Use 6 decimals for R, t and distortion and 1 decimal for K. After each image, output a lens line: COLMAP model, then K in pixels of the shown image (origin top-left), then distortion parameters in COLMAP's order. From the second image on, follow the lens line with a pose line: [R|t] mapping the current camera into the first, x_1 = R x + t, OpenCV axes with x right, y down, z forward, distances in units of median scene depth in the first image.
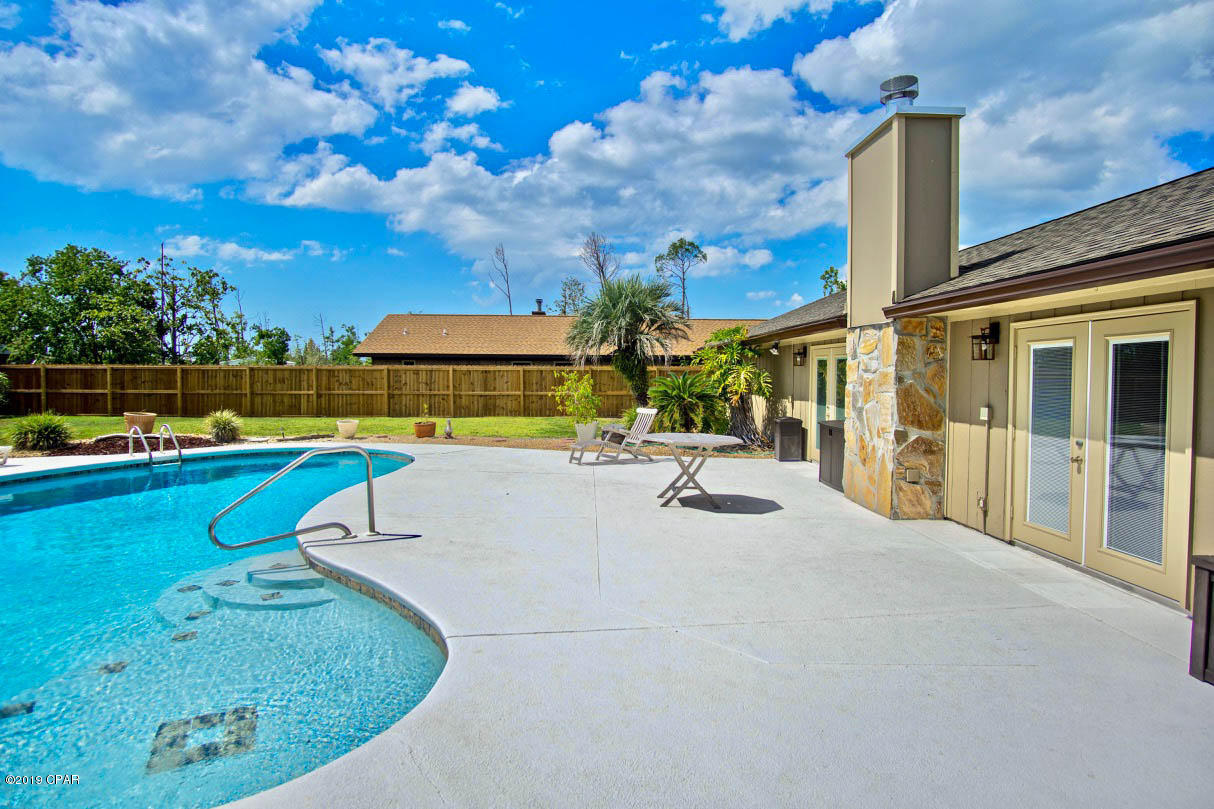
lens RADIAL K [[654.1, 0, 607.4], [0, 654.1, 394.7], [0, 0, 1]] dist [-0.026681, 0.004673]
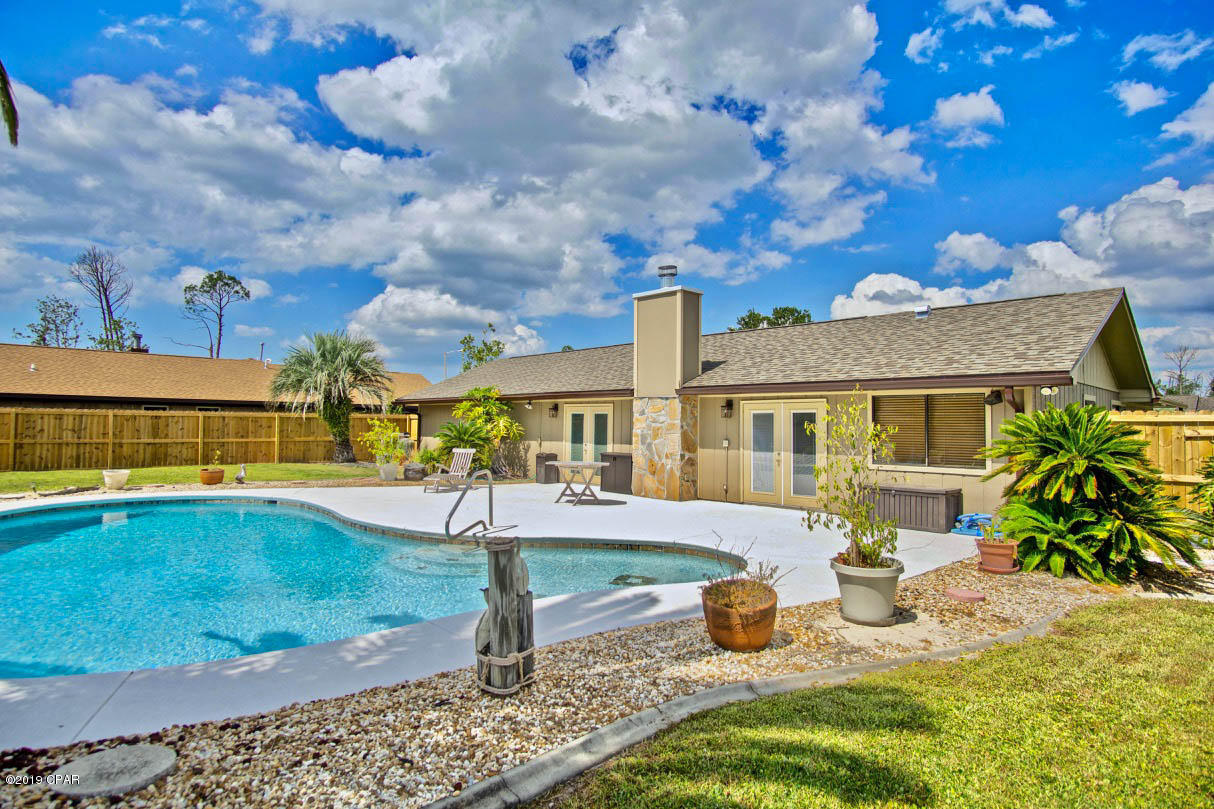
lens RADIAL K [[654.1, 0, 607.4], [0, 654.1, 394.7], [0, 0, 1]] dist [-0.026681, 0.004673]
pose [[0.749310, 0.032494, 0.661421, -0.342314], [0.014409, 0.997759, -0.065341, 0.001506], [-0.662062, 0.058491, 0.747163, -0.101534]]
